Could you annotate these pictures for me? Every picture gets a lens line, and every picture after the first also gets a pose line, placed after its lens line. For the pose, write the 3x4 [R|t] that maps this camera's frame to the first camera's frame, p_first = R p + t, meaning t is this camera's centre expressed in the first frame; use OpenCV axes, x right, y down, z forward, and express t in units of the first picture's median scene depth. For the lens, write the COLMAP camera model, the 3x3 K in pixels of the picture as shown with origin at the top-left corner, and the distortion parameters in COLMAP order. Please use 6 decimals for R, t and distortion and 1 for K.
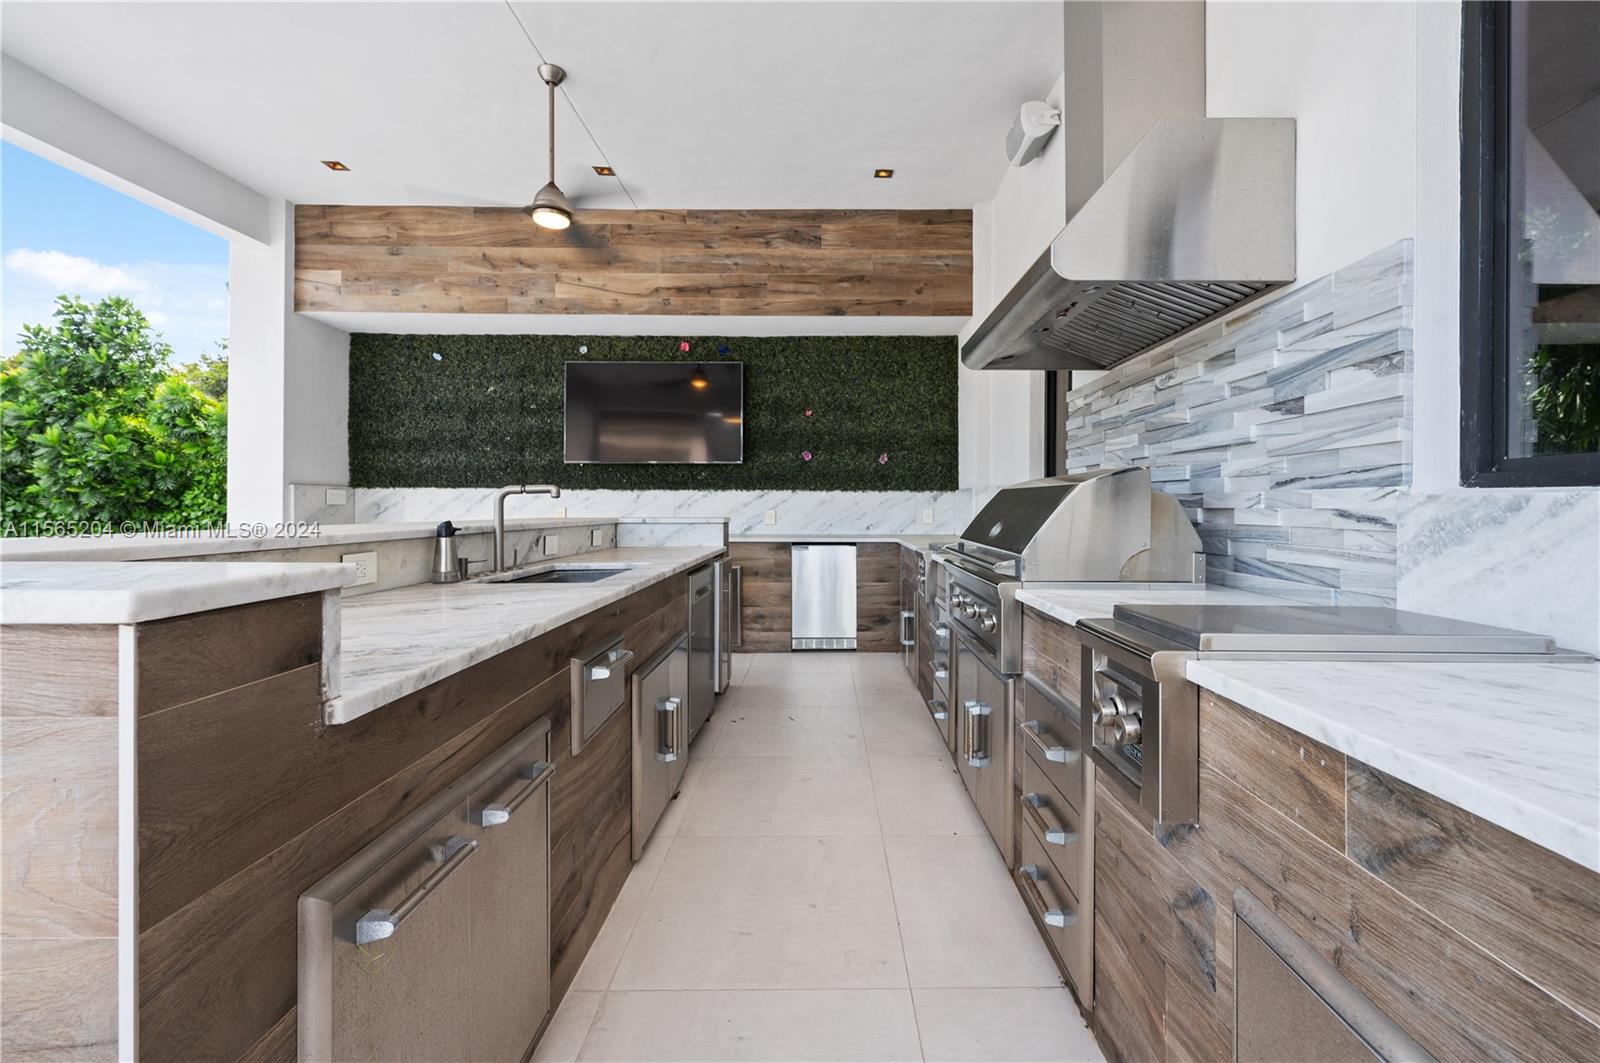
lens RADIAL K [[645.2, 0, 818.5], [0, 645.2, 507.6], [0, 0, 1]] dist [0.001206, -0.000139]
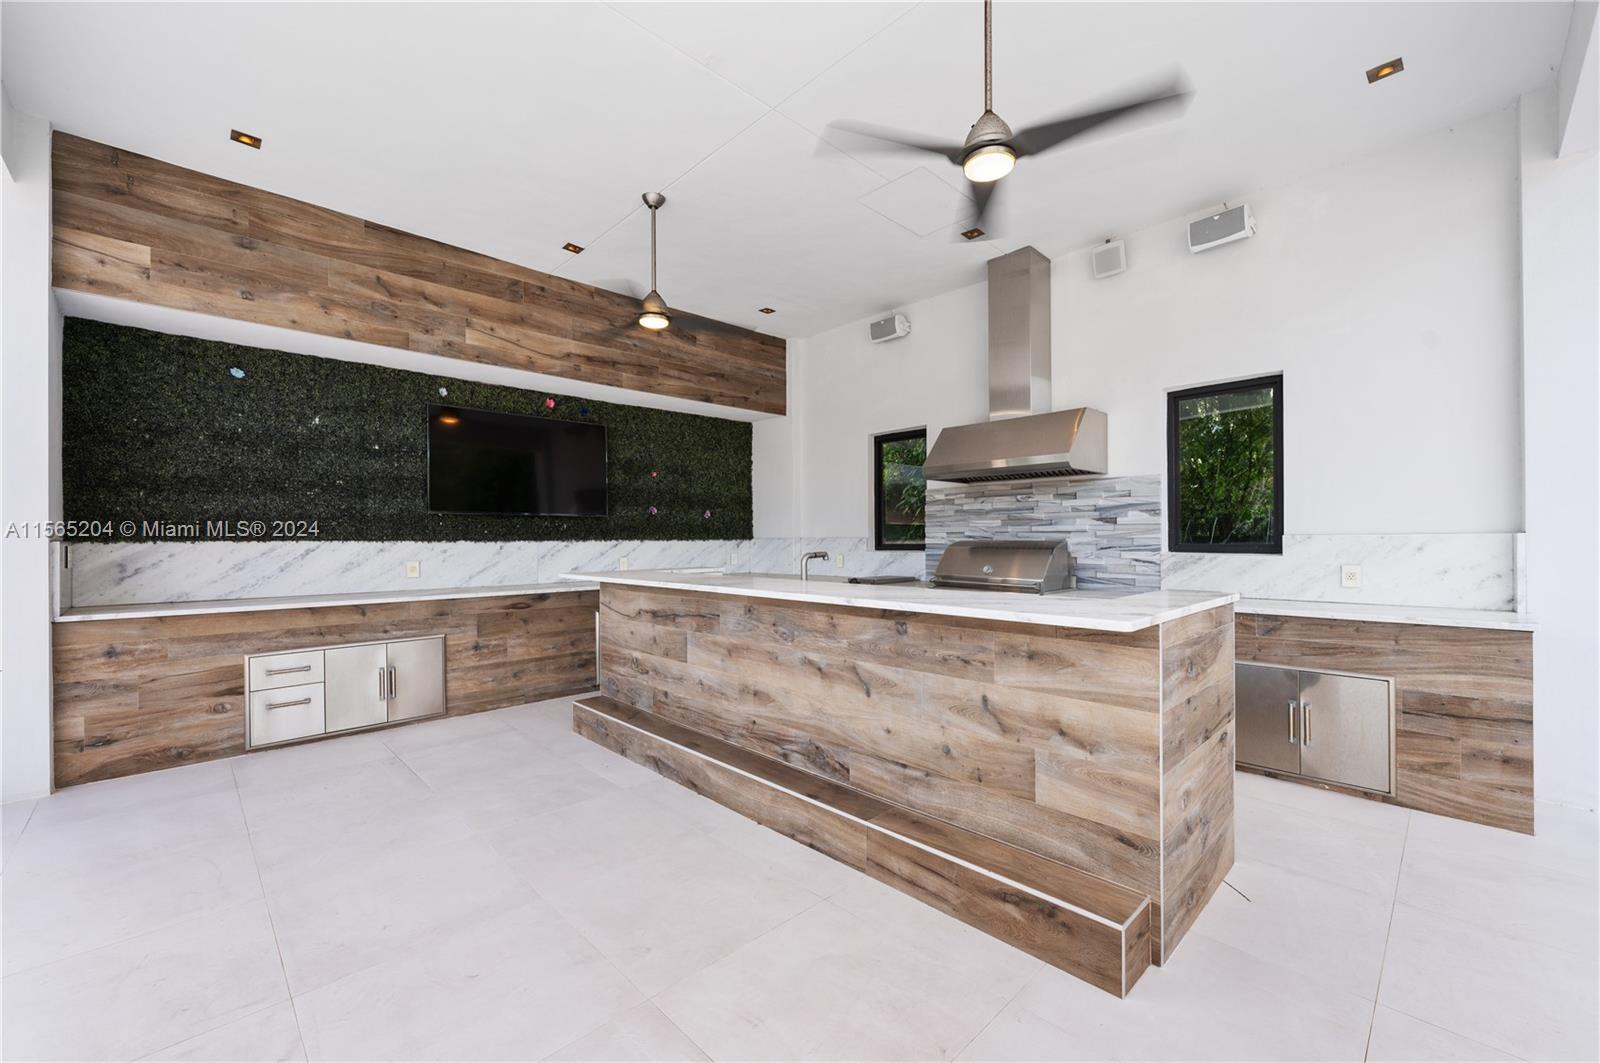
lens RADIAL K [[645.2, 0, 784.4], [0, 645.2, 538.0], [0, 0, 1]] dist [0.001206, -0.000139]
pose [[0.731948, -0.007233, 0.681322, -0.715355], [0.009345, 0.999956, 0.000576, -0.032665], [-0.681297, 0.005945, 0.731983, -0.019770]]
